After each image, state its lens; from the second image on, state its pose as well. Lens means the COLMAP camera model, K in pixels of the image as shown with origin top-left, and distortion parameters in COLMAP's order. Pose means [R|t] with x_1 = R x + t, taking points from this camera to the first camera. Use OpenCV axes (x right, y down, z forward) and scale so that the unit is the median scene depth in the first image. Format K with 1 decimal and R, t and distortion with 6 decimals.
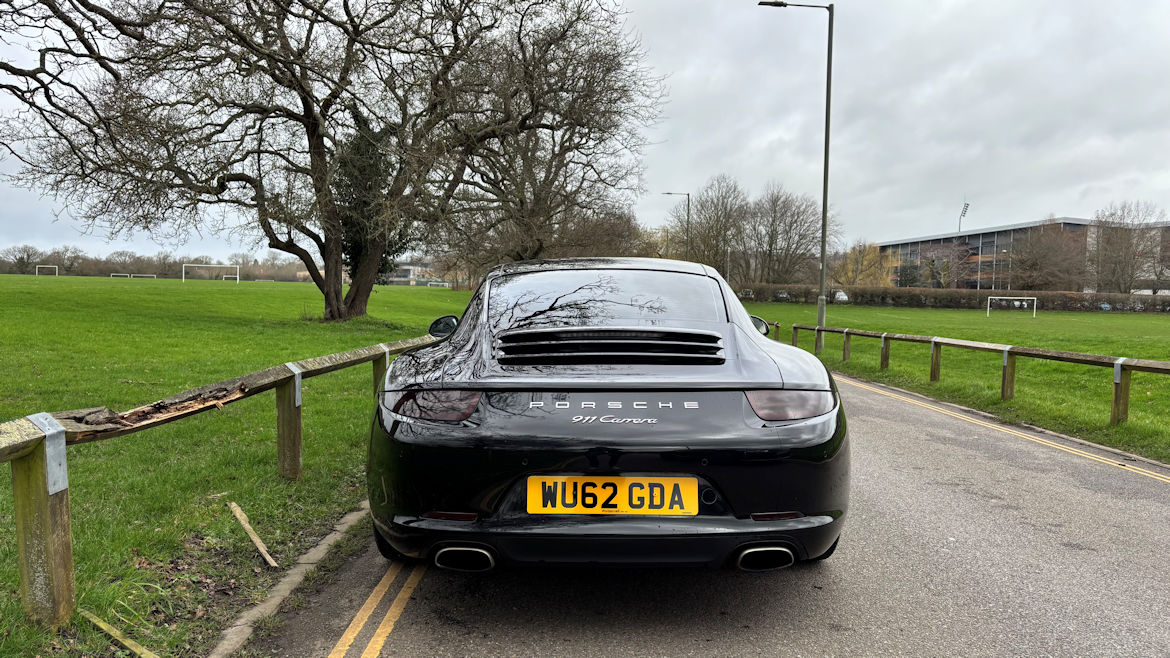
lens RADIAL K [[890.5, 0, 585.0], [0, 890.5, 322.4], [0, 0, 1]] dist [0.008775, -0.003477]
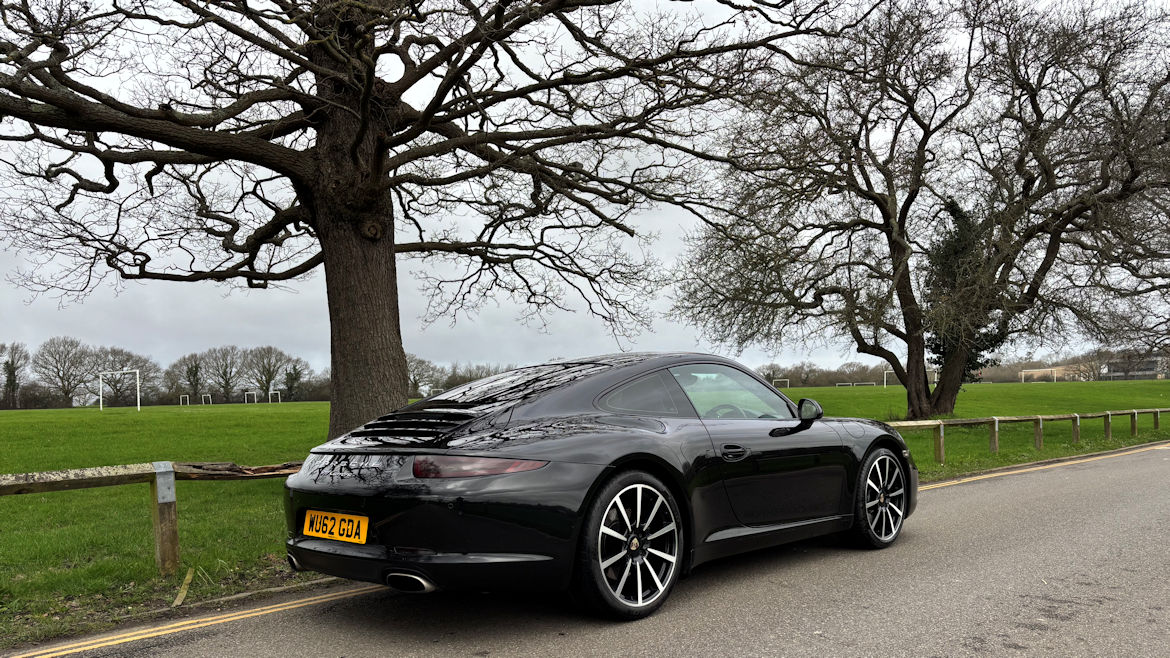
lens RADIAL K [[890.5, 0, 583.6], [0, 890.5, 334.6], [0, 0, 1]] dist [0.008775, -0.003477]
pose [[0.691320, -0.090176, -0.716900, 0.188454], [0.015409, 0.993796, -0.110146, 0.007044], [0.722385, 0.065099, 0.688420, 0.038201]]
